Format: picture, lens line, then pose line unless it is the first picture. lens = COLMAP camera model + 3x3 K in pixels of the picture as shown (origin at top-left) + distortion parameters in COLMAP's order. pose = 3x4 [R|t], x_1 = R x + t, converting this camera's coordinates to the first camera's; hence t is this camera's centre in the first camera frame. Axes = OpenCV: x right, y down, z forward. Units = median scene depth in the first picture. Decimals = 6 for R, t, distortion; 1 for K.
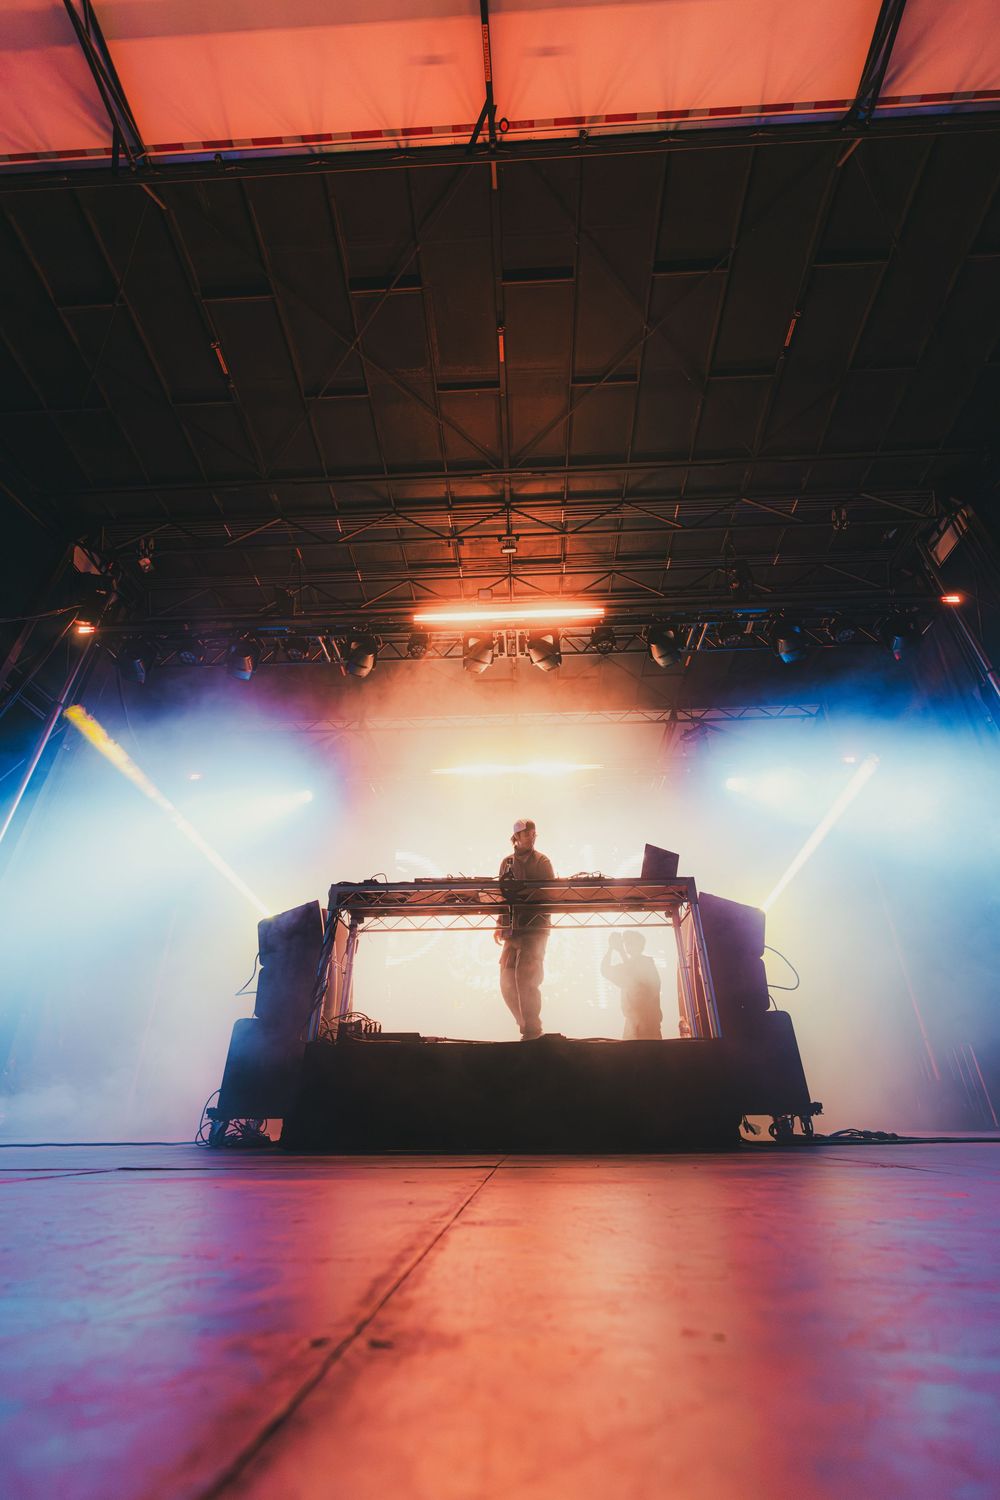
lens RADIAL K [[627.4, 0, 498.0], [0, 627.4, 729.7], [0, 0, 1]] dist [-0.000701, -0.000051]
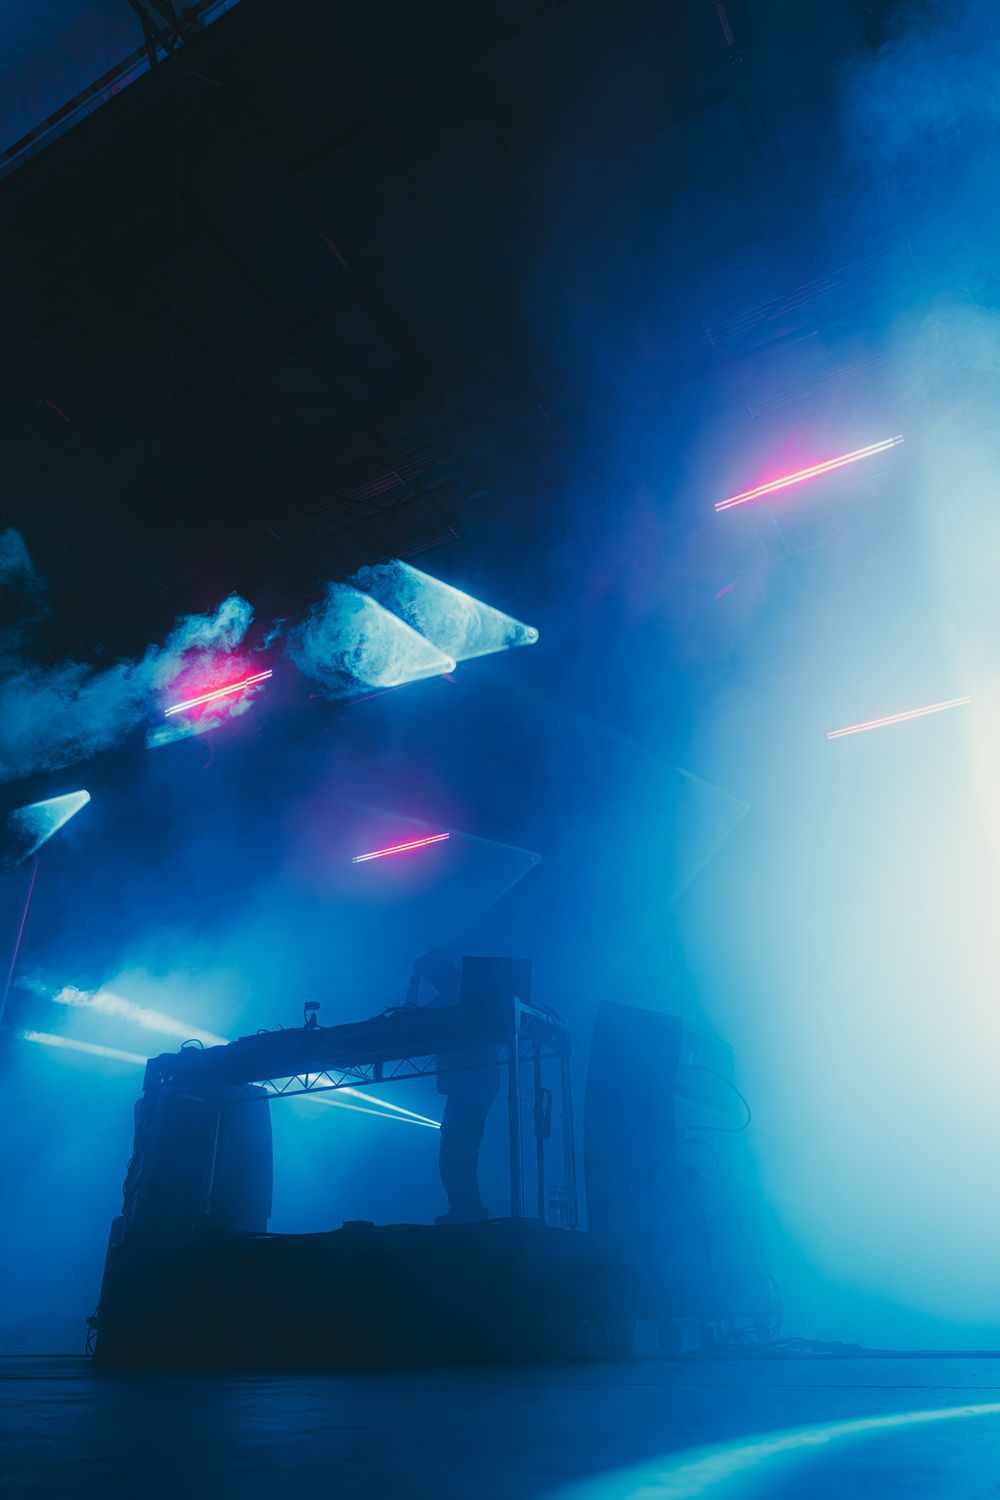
lens RADIAL K [[993.4, 0, 503.7], [0, 993.4, 756.9], [0, 0, 1]] dist [0.003722, 0.001158]
pose [[0.892924, -0.228986, -0.387623, 0.781208], [0.246180, 0.969209, -0.005459, -0.024959], [0.376938, -0.090551, 0.921802, -0.027320]]
